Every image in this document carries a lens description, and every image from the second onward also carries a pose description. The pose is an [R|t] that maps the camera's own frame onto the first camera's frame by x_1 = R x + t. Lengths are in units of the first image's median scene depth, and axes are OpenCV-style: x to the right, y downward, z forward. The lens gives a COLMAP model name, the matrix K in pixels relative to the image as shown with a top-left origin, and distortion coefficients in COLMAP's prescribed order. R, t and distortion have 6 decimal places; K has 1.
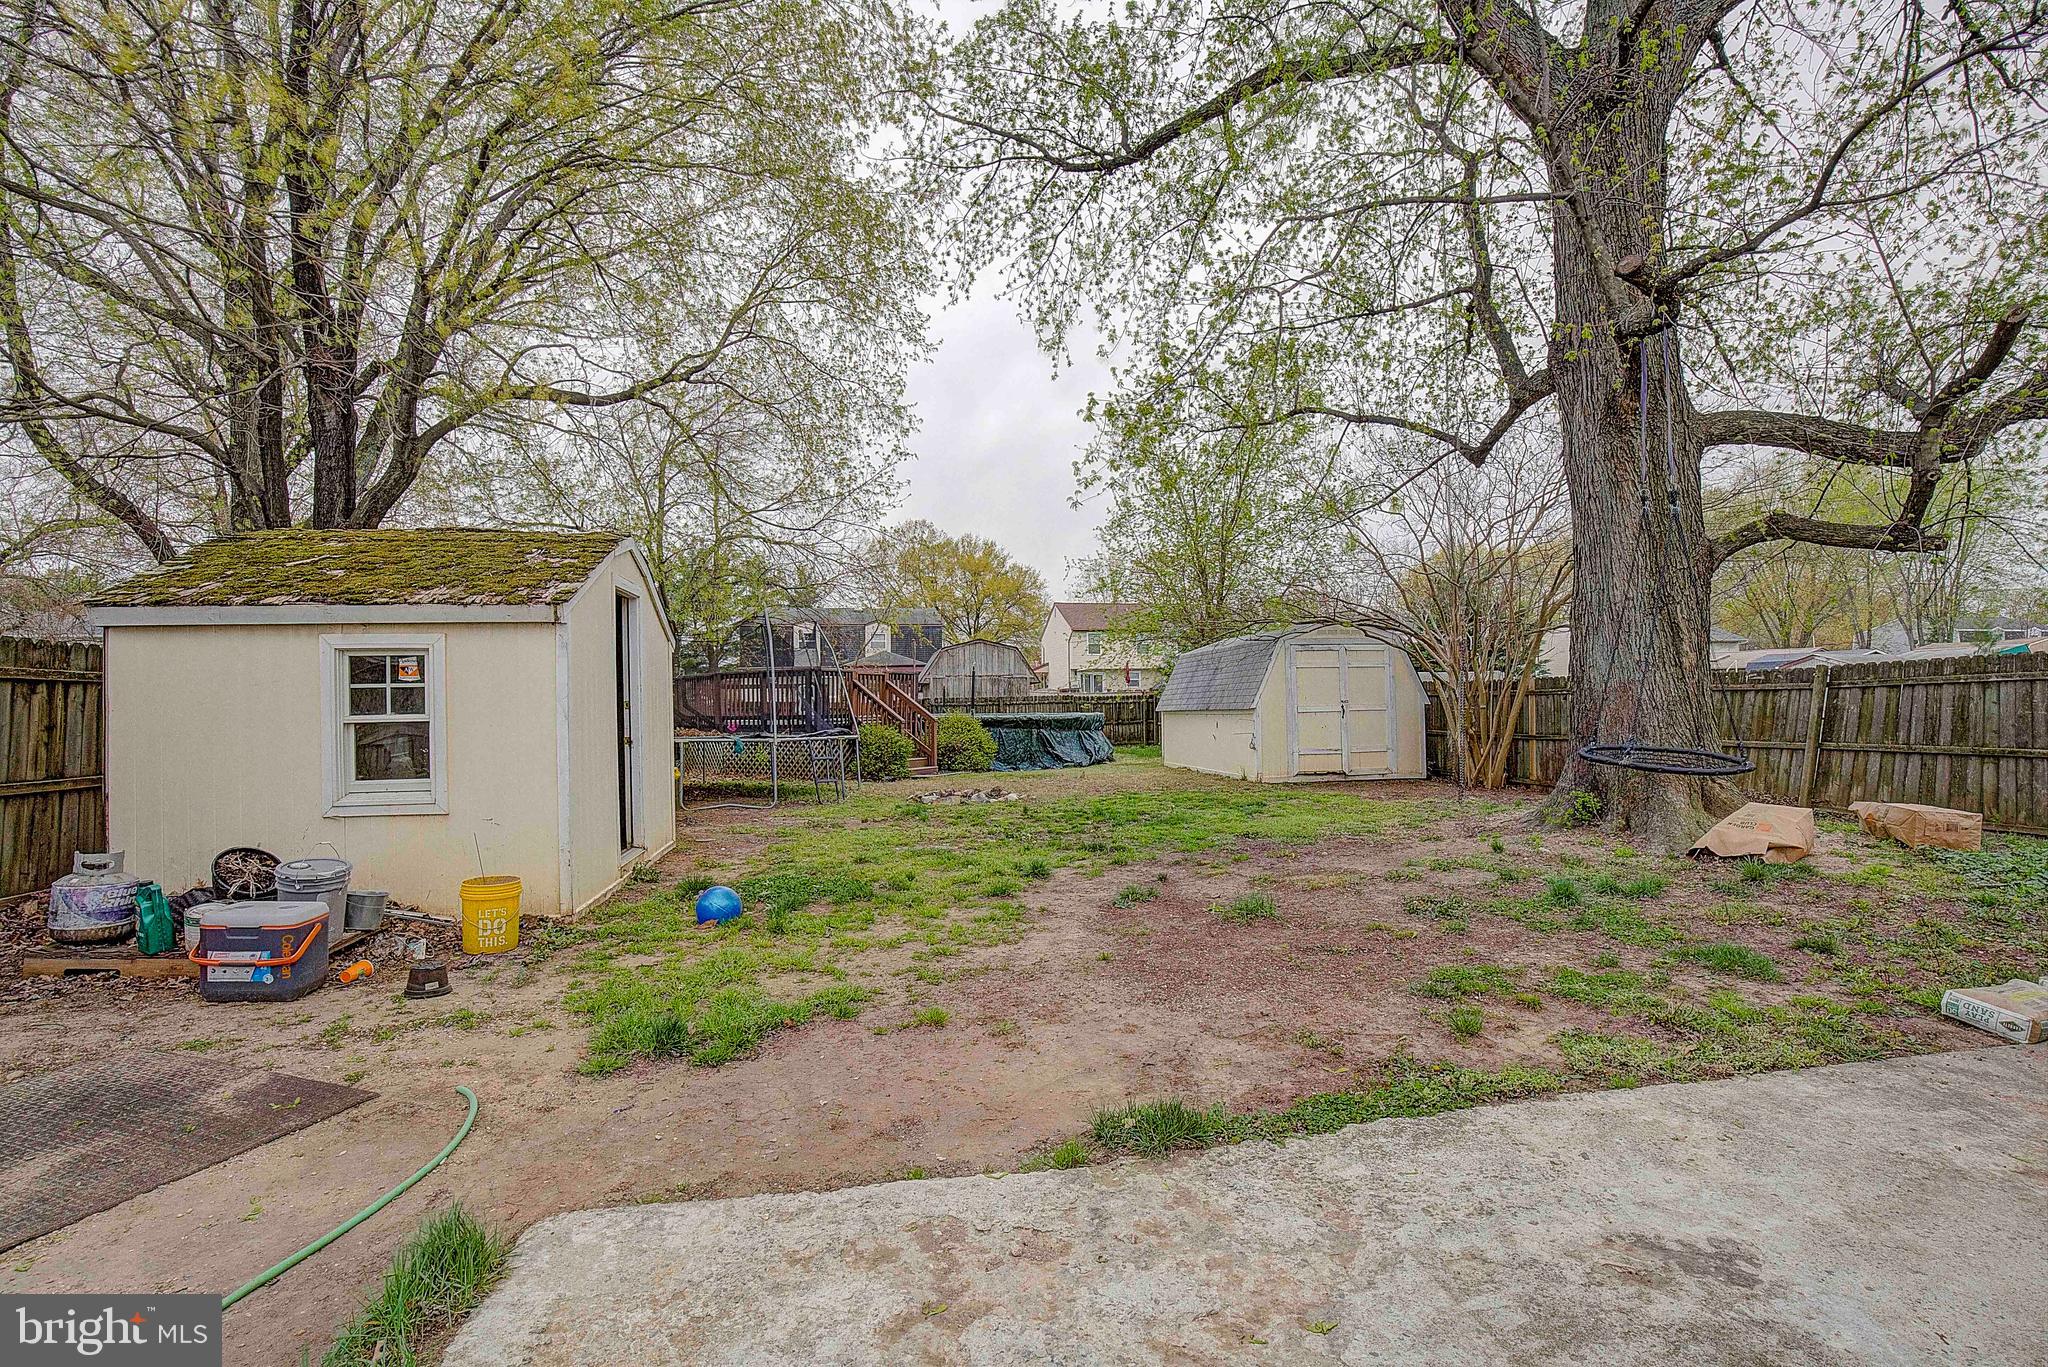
lens RADIAL K [[926.7, 0, 1027.6], [0, 926.7, 692.8], [0, 0, 1]] dist [-0.033361, 0.004910]
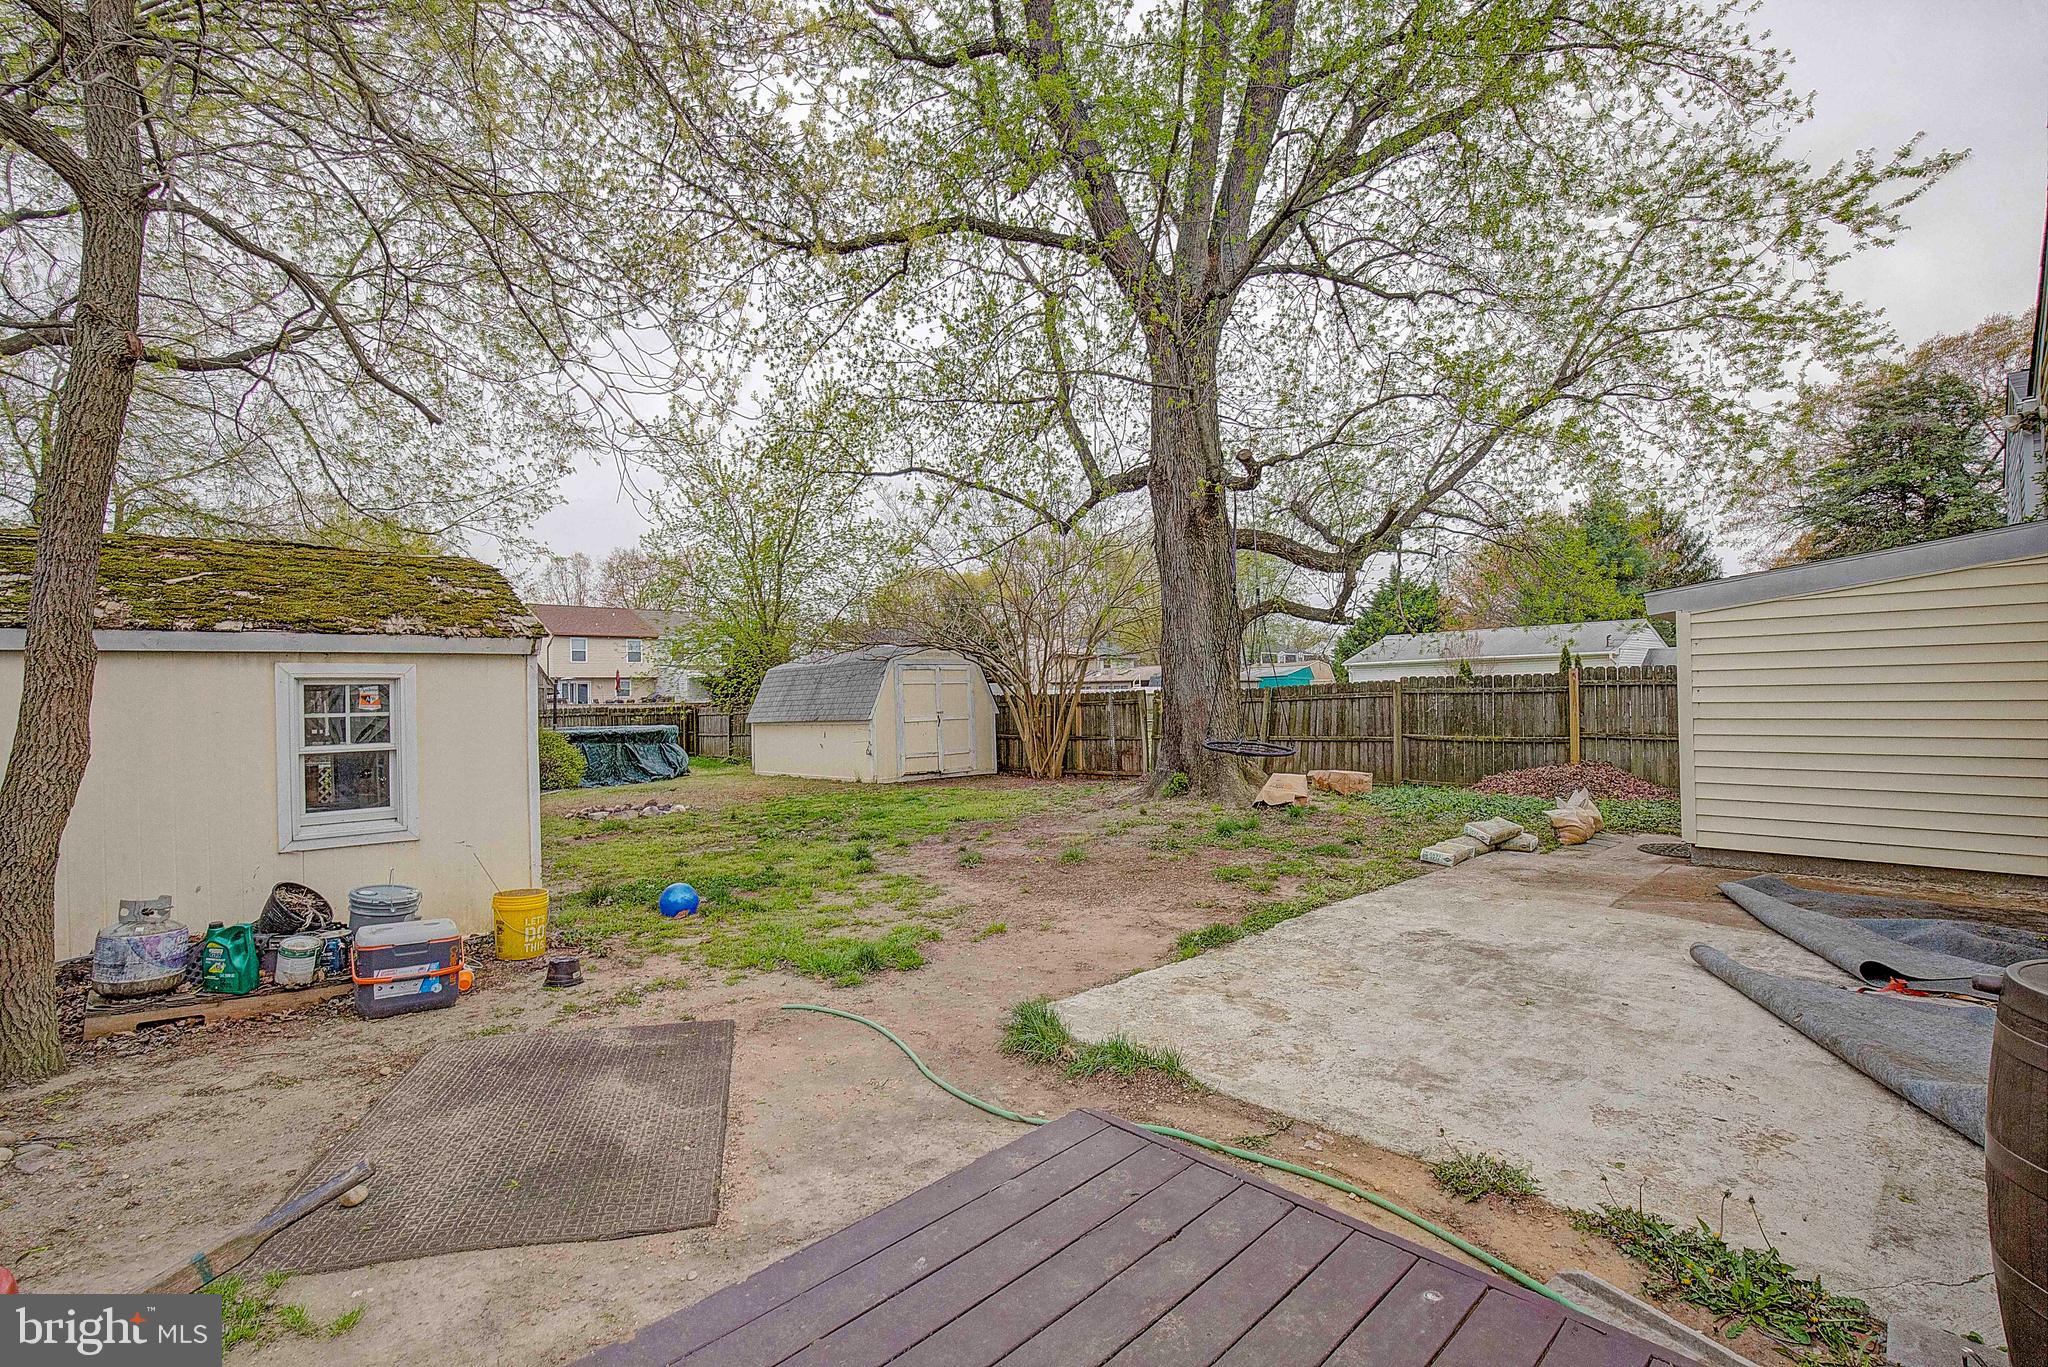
lens RADIAL K [[926.7, 0, 1027.6], [0, 926.7, 692.8], [0, 0, 1]] dist [-0.033361, 0.004910]
pose [[0.844630, -0.000828, 0.535350, -0.606587], [0.005431, 0.999961, -0.007022, -0.020740], [-0.535323, 0.008838, 0.844601, -0.230232]]
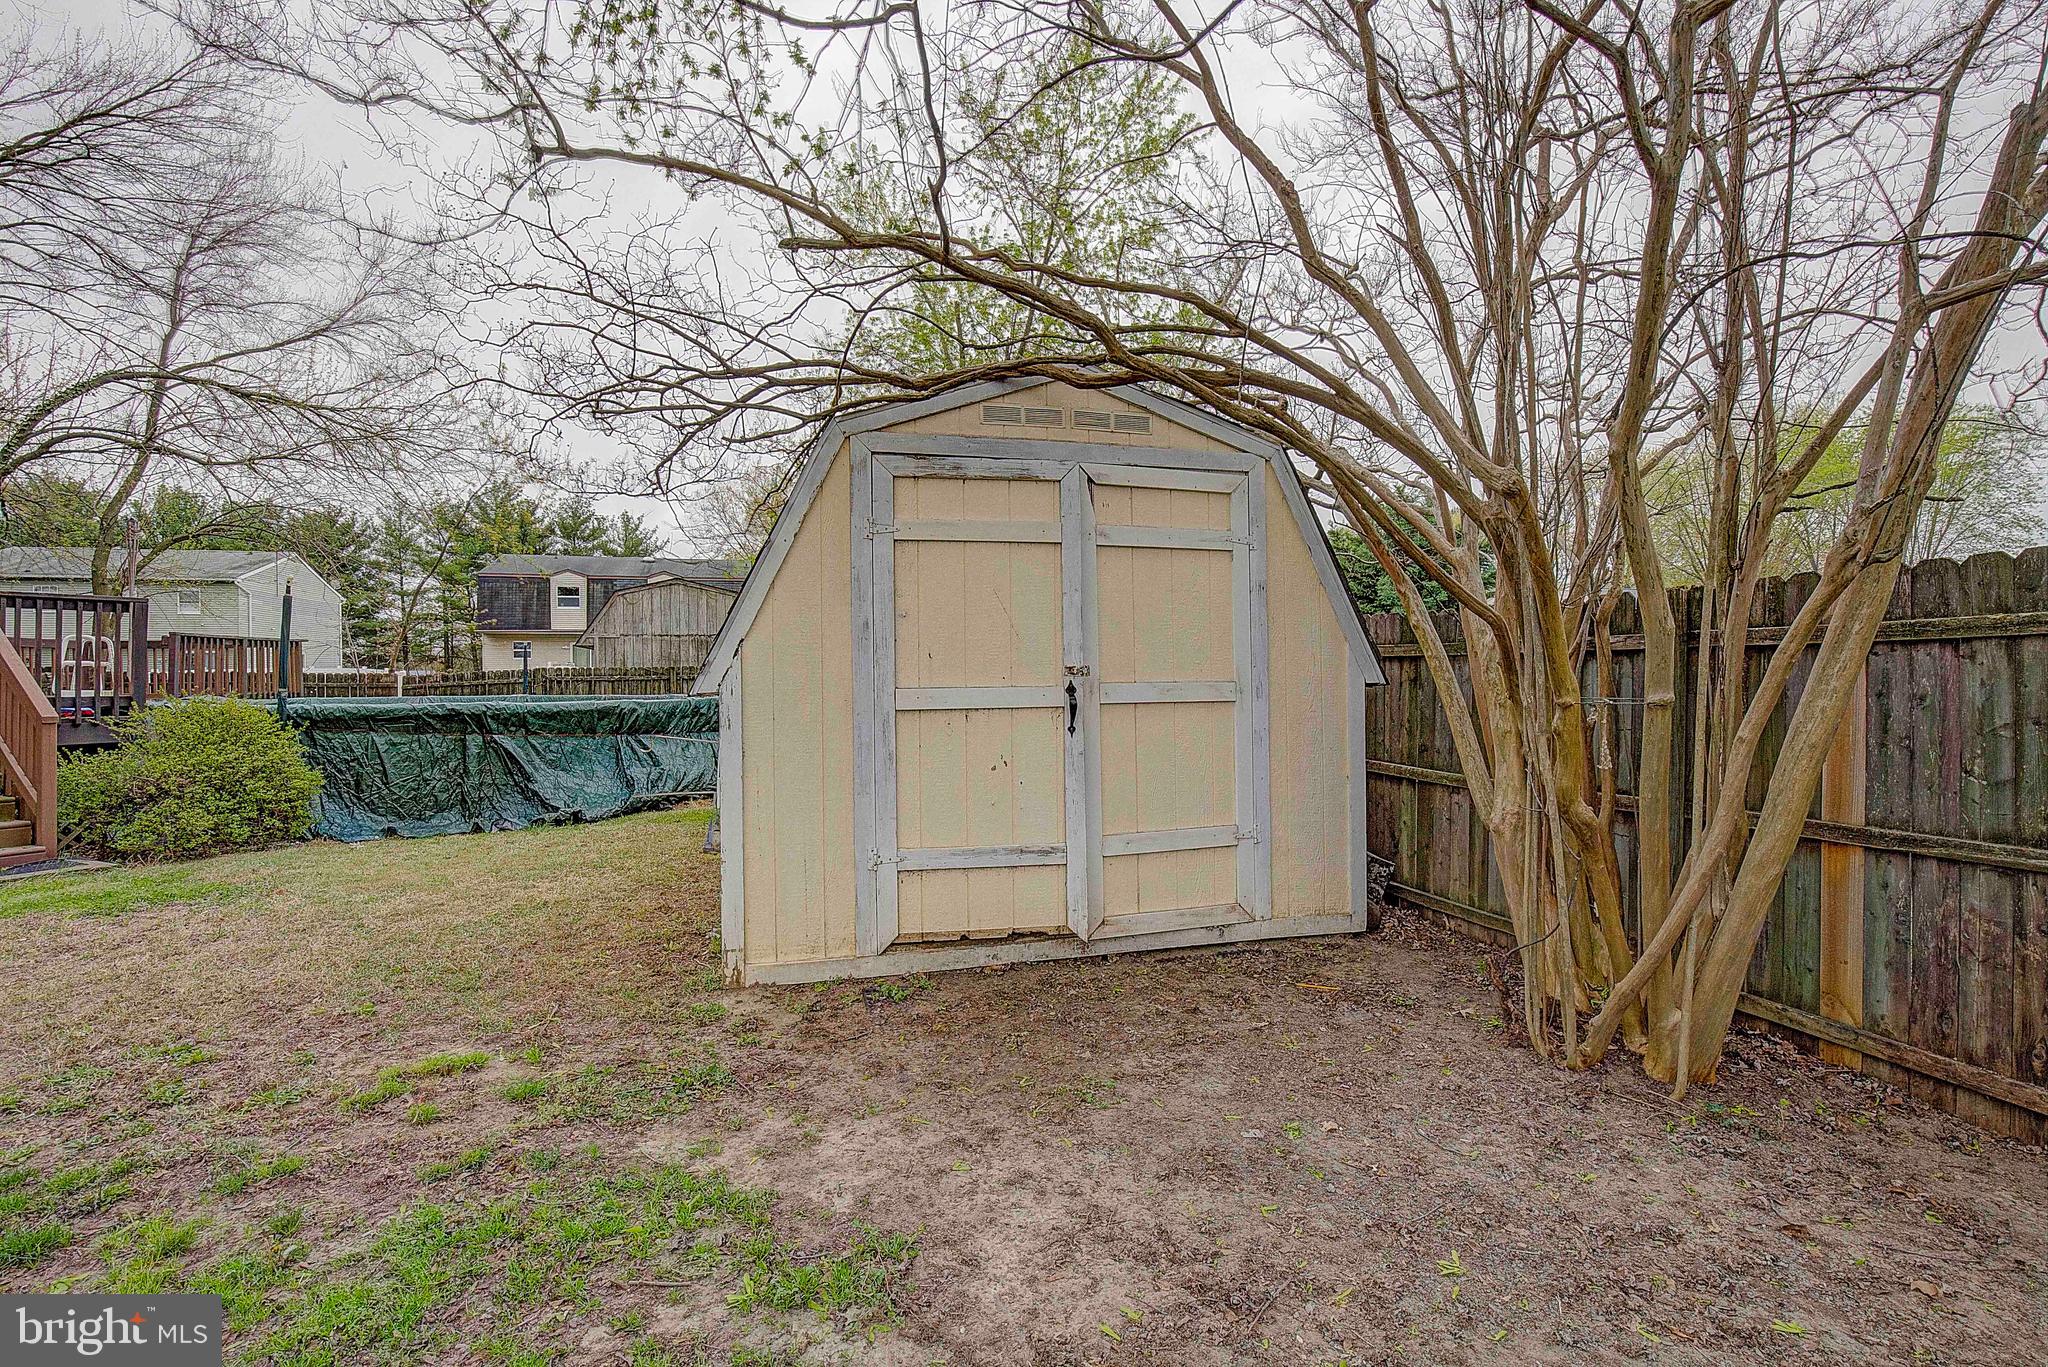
lens RADIAL K [[926.7, 0, 1027.6], [0, 926.7, 692.8], [0, 0, 1]] dist [-0.033361, 0.004910]
pose [[0.996717, 0.014805, 0.079598, 0.904578], [-0.015611, 0.999833, 0.009520, 0.040294], [-0.079444, -0.010732, 0.996782, 2.159819]]
